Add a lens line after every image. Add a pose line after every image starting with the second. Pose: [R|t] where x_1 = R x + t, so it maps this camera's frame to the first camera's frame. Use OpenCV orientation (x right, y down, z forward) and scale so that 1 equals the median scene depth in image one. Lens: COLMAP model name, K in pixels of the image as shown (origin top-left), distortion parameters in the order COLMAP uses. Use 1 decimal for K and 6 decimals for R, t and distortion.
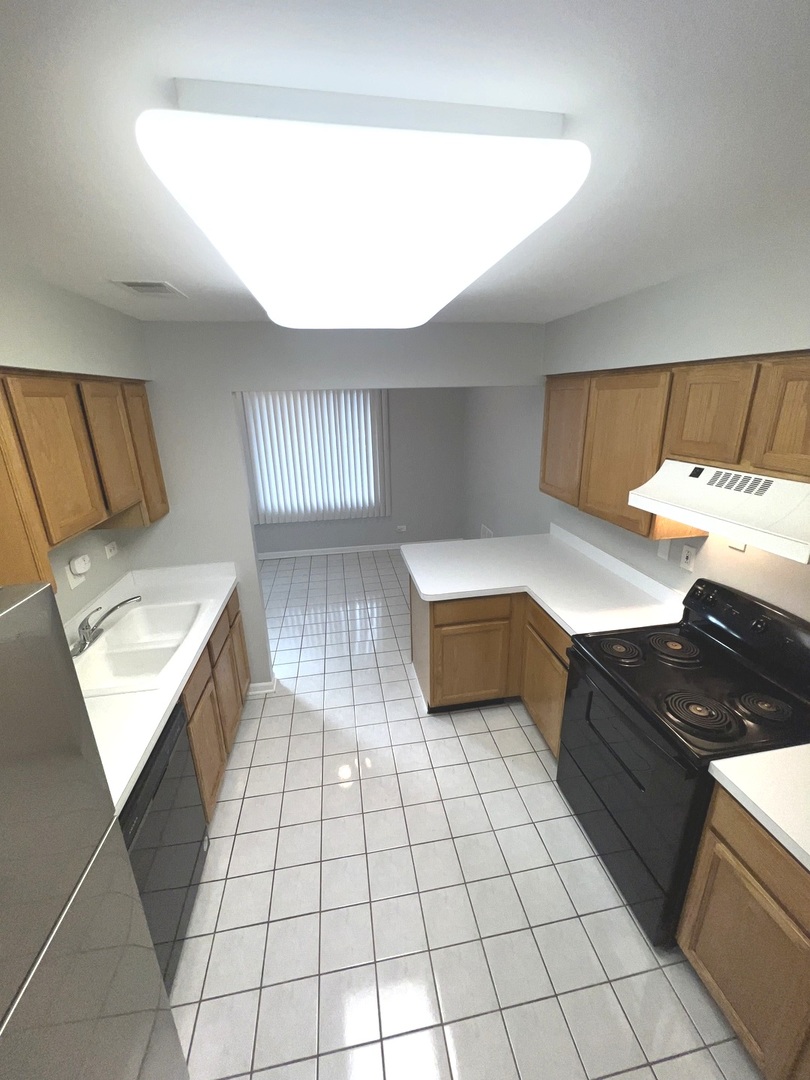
lens RADIAL K [[433.0, 0, 409.6], [0, 433.0, 536.3], [0, 0, 1]] dist [-0.000588, -0.000050]
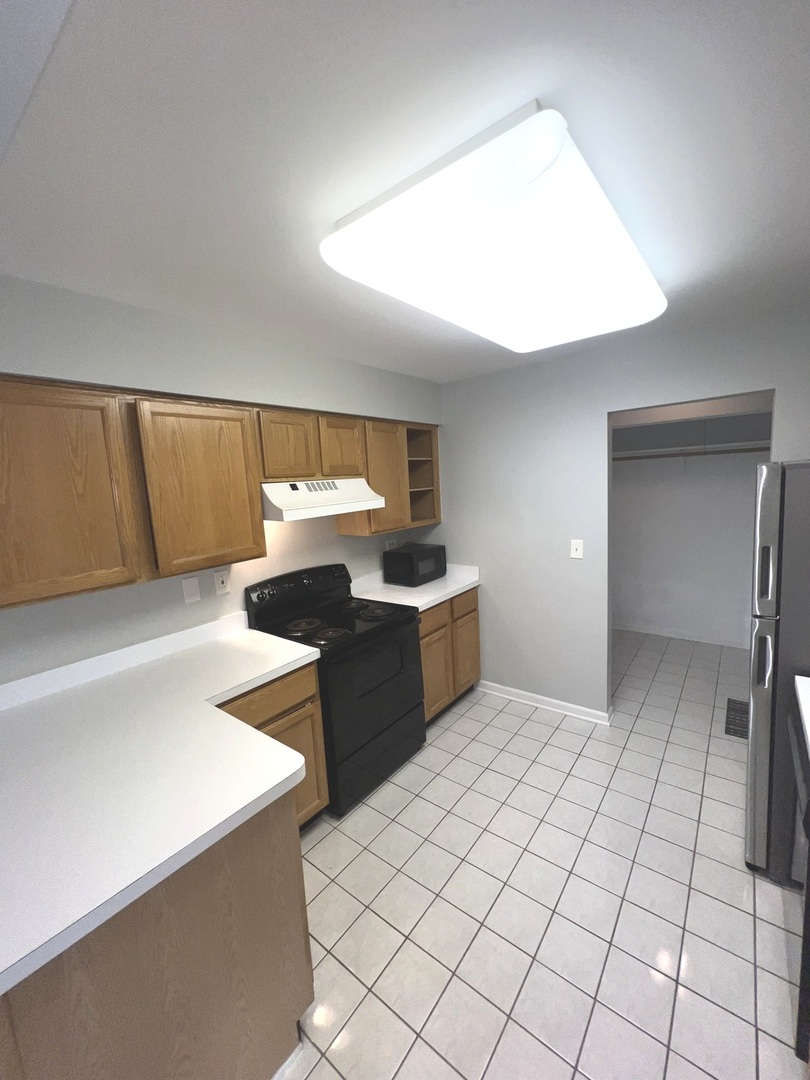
lens RADIAL K [[433.0, 0, 409.6], [0, 433.0, 536.3], [0, 0, 1]] dist [-0.000588, -0.000050]
pose [[-0.669180, -0.039475, 0.742051, -0.596209], [0.293426, 0.903405, 0.312669, -0.323018], [-0.682715, 0.426968, -0.592957, 1.603667]]
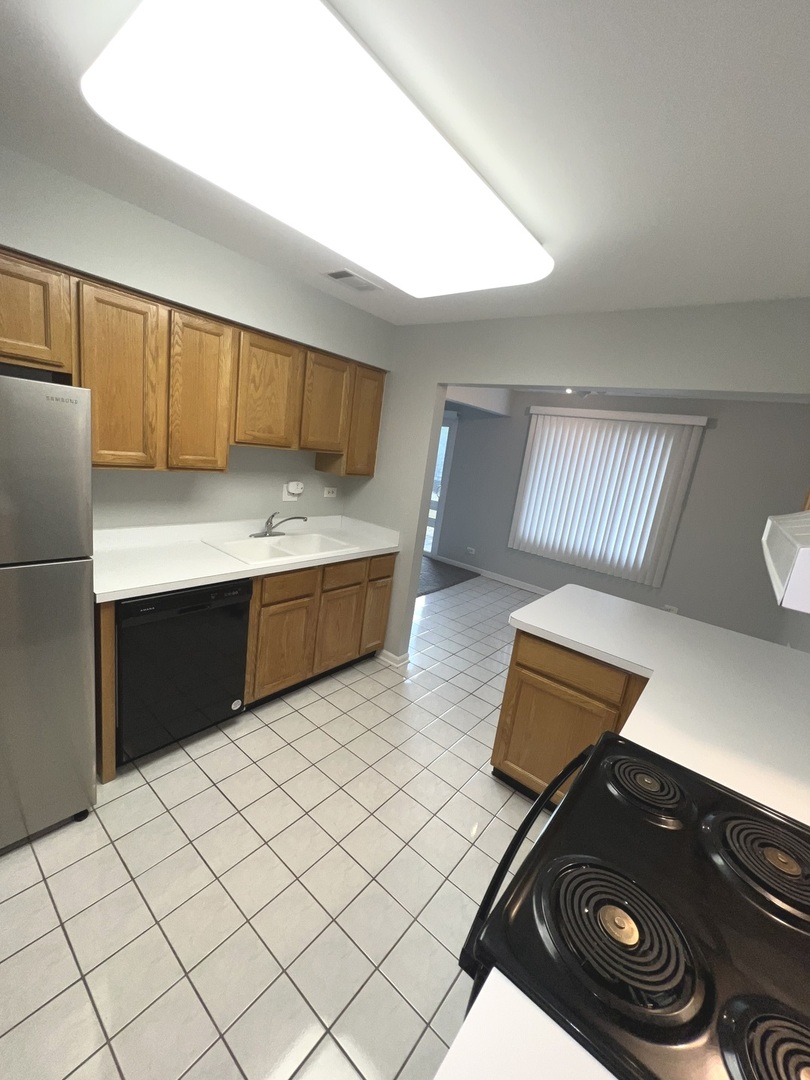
lens RADIAL K [[433.0, 0, 409.6], [0, 433.0, 536.3], [0, 0, 1]] dist [-0.000588, -0.000050]
pose [[0.655924, 0.264651, -0.706912, 0.433784], [-0.366286, 0.930464, 0.008478, 0.054755], [0.659999, 0.253371, 0.707251, 0.245406]]
